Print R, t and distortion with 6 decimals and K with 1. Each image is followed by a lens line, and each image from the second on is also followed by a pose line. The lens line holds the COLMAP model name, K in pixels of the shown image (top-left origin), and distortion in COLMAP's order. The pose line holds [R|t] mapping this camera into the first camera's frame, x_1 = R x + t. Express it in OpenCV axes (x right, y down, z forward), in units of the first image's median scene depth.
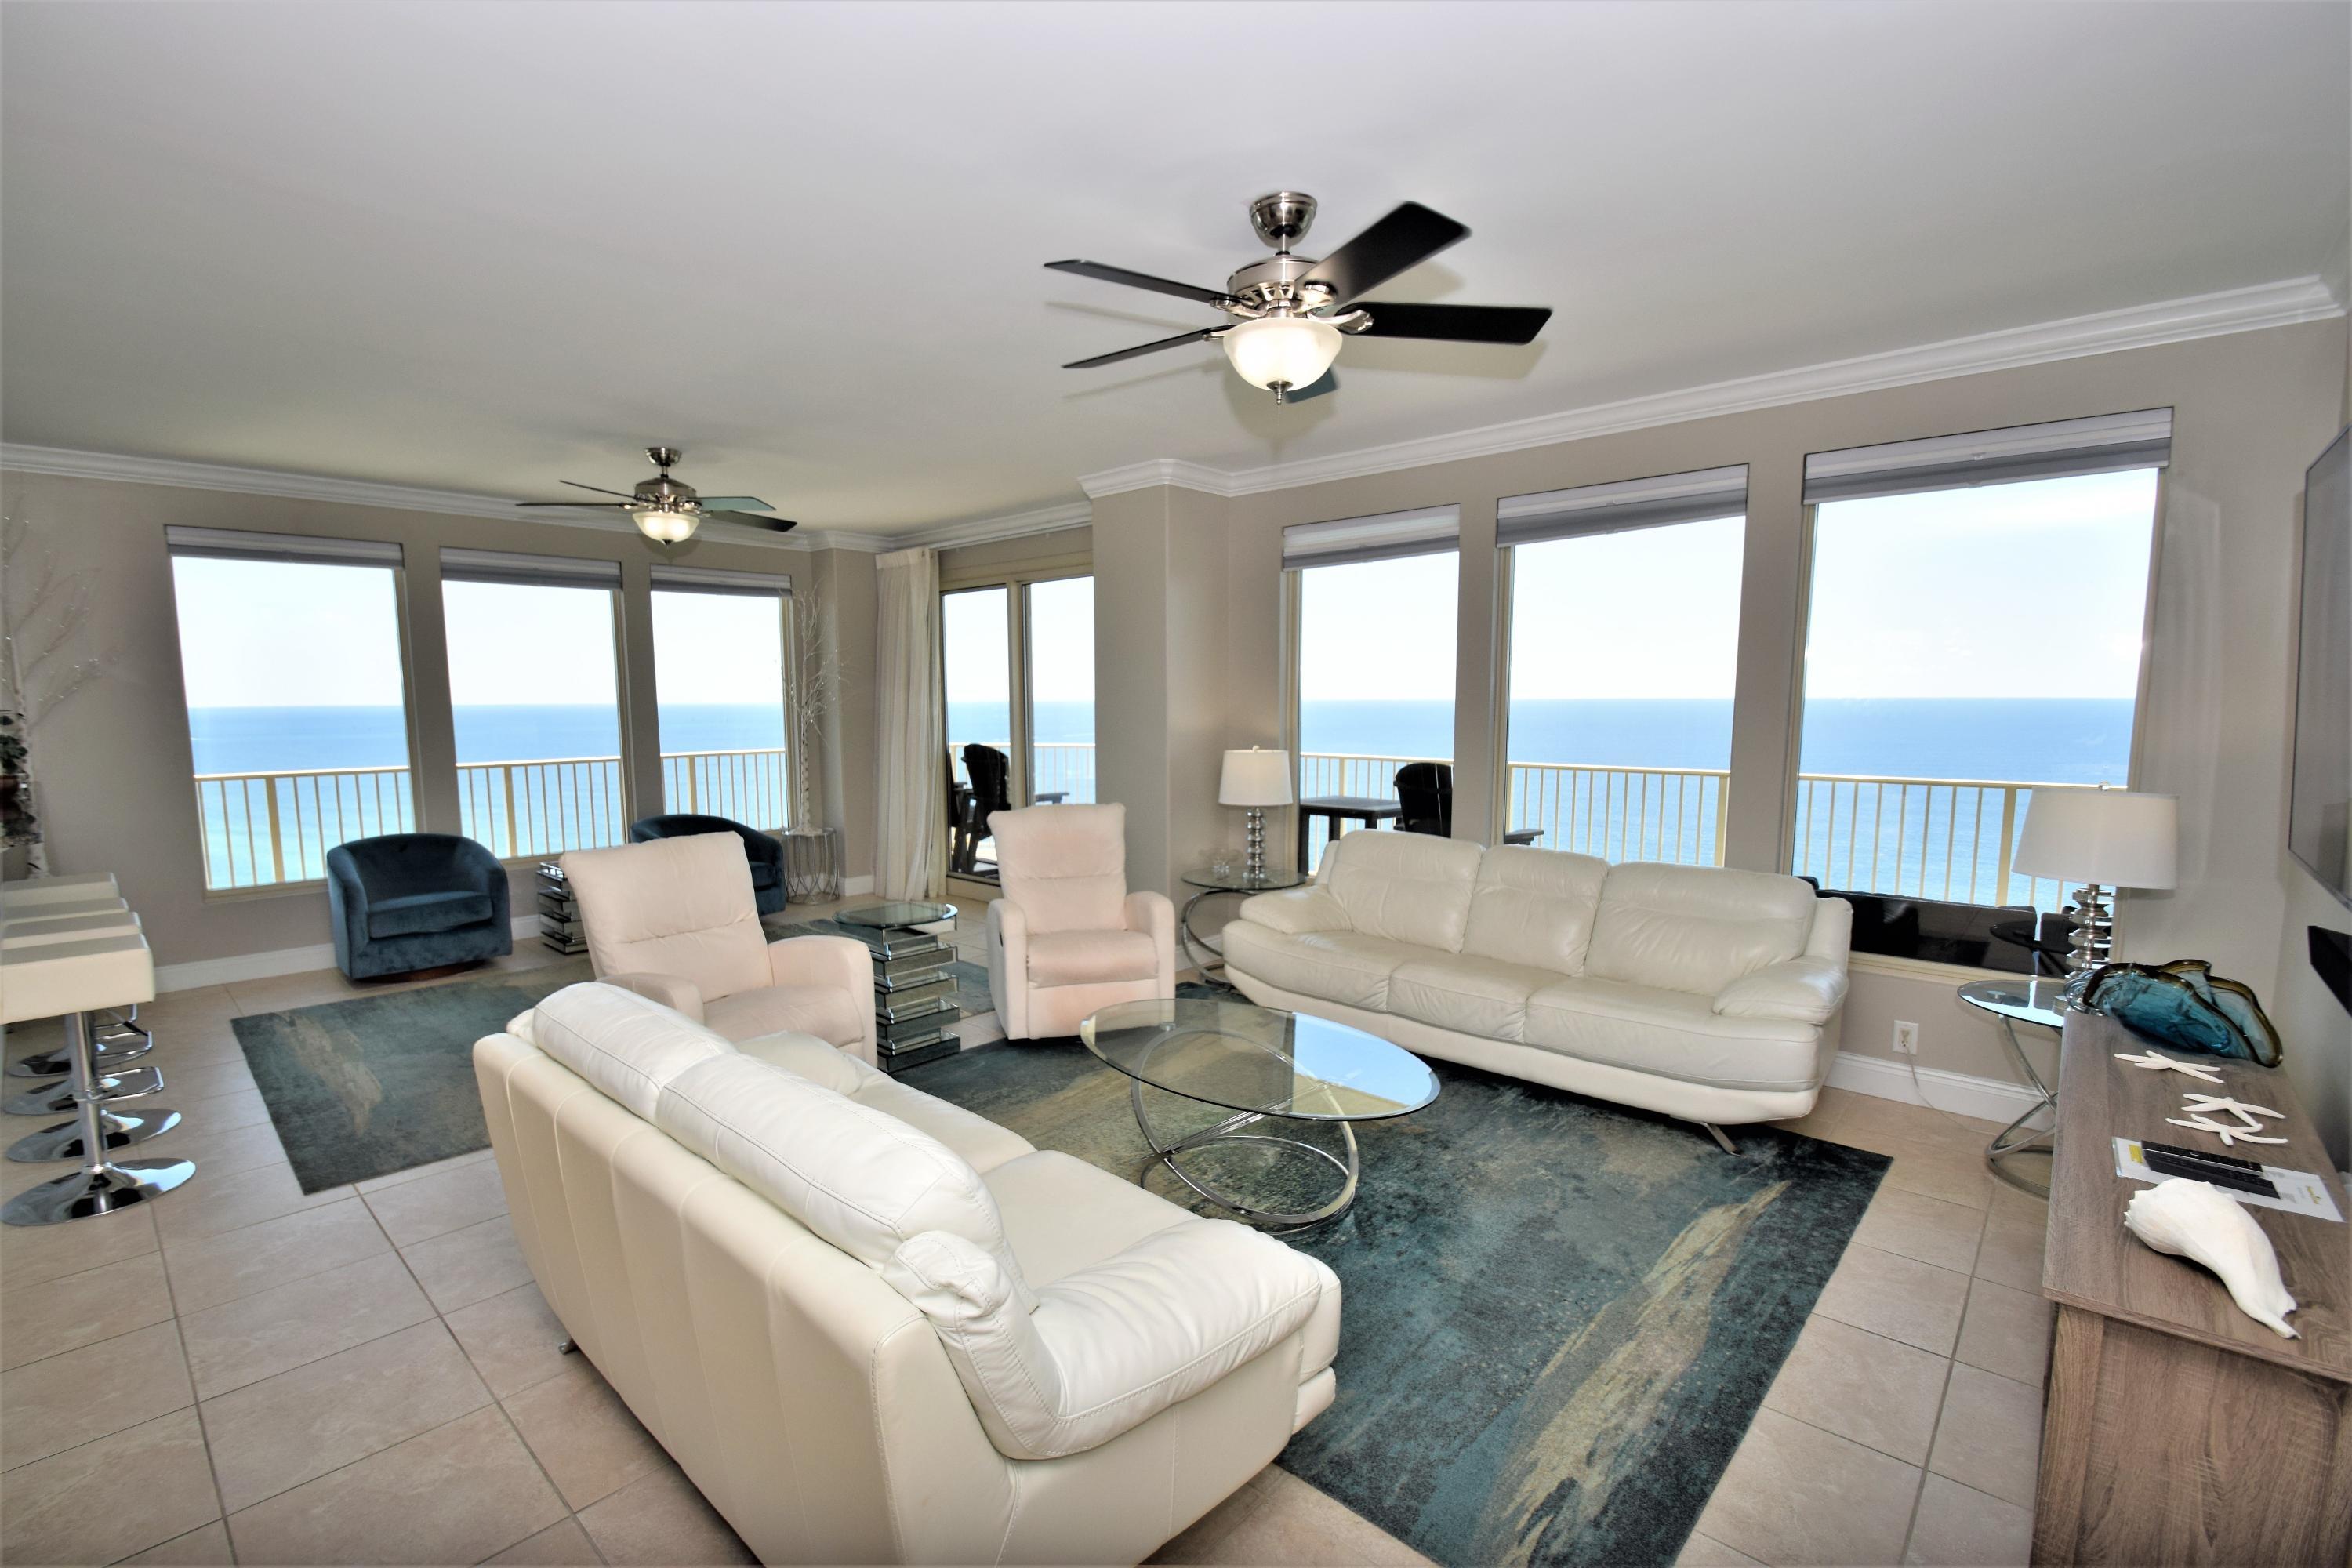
lens RADIAL K [[1037.0, 0, 1181.8], [0, 1037.0, 797.3], [0, 0, 1]] dist [-0.017040, -0.004464]
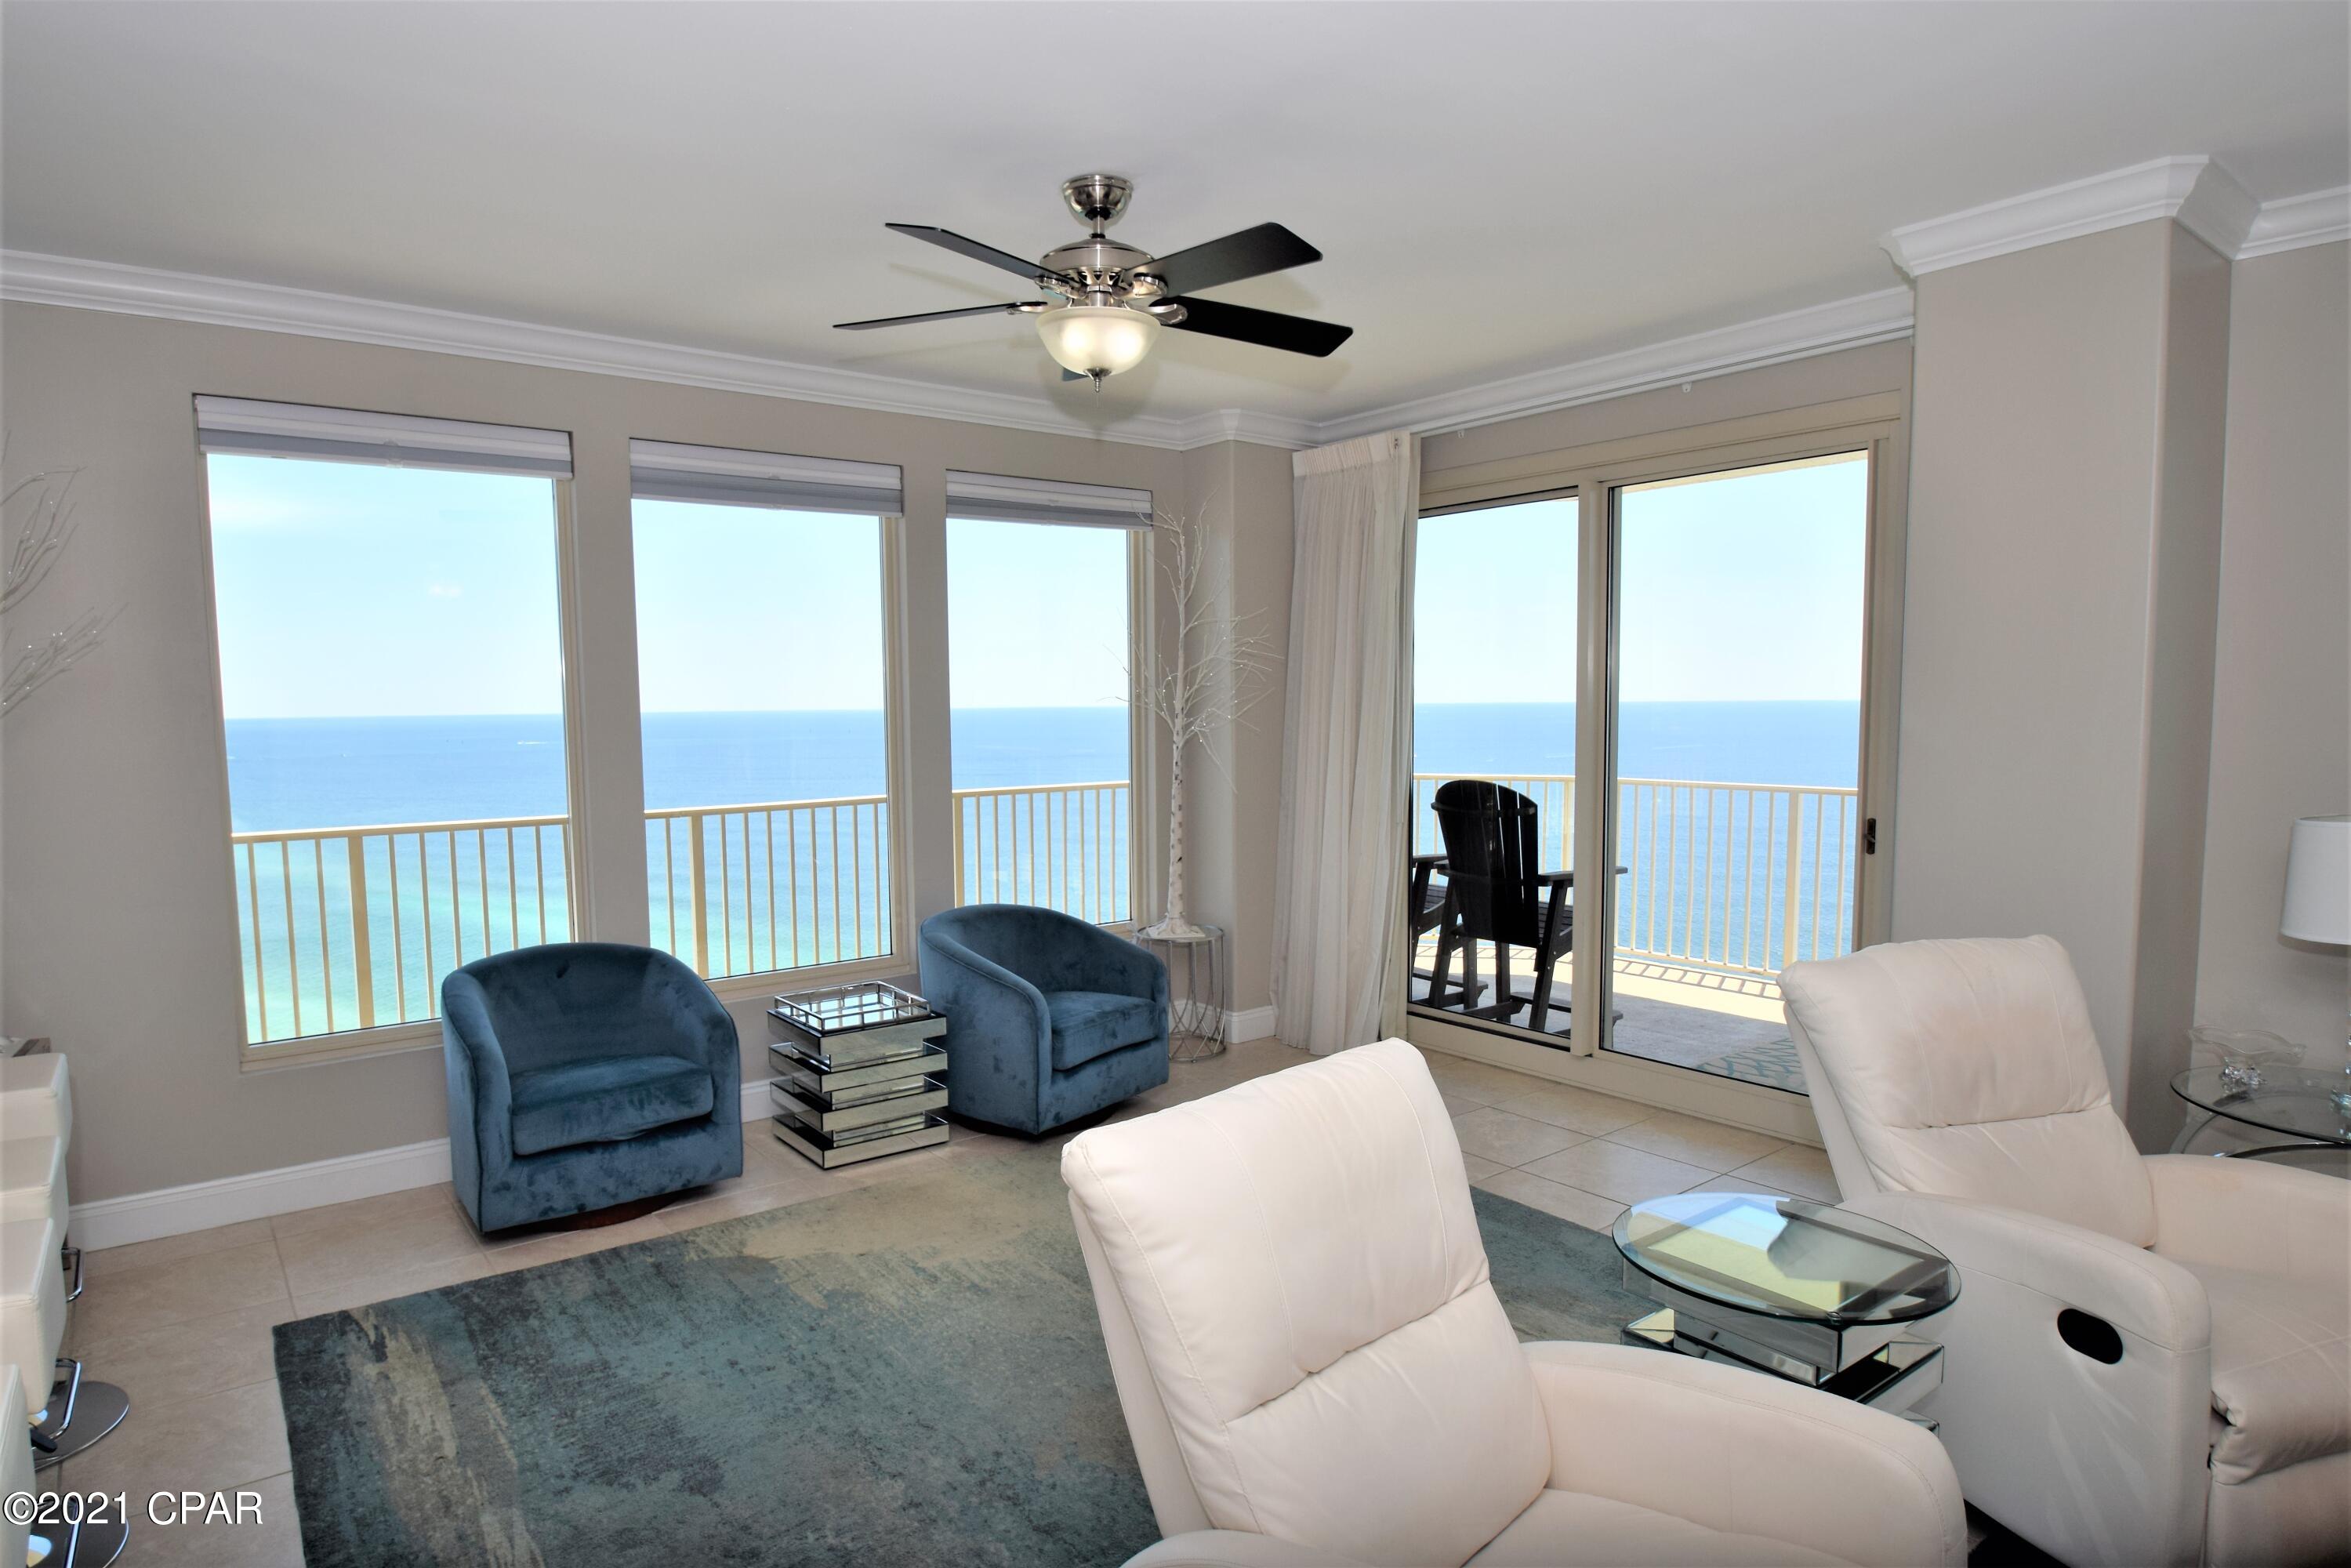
lens RADIAL K [[1323.2, 0, 1169.5], [0, 1323.2, 794.6], [0, 0, 1]] dist [-0.032494, 0.000354]
pose [[0.984360, 0.005794, -0.176071, -0.312140], [-0.010005, 0.999684, -0.023041, -0.034111], [0.175882, 0.024442, 0.984108, 0.355617]]
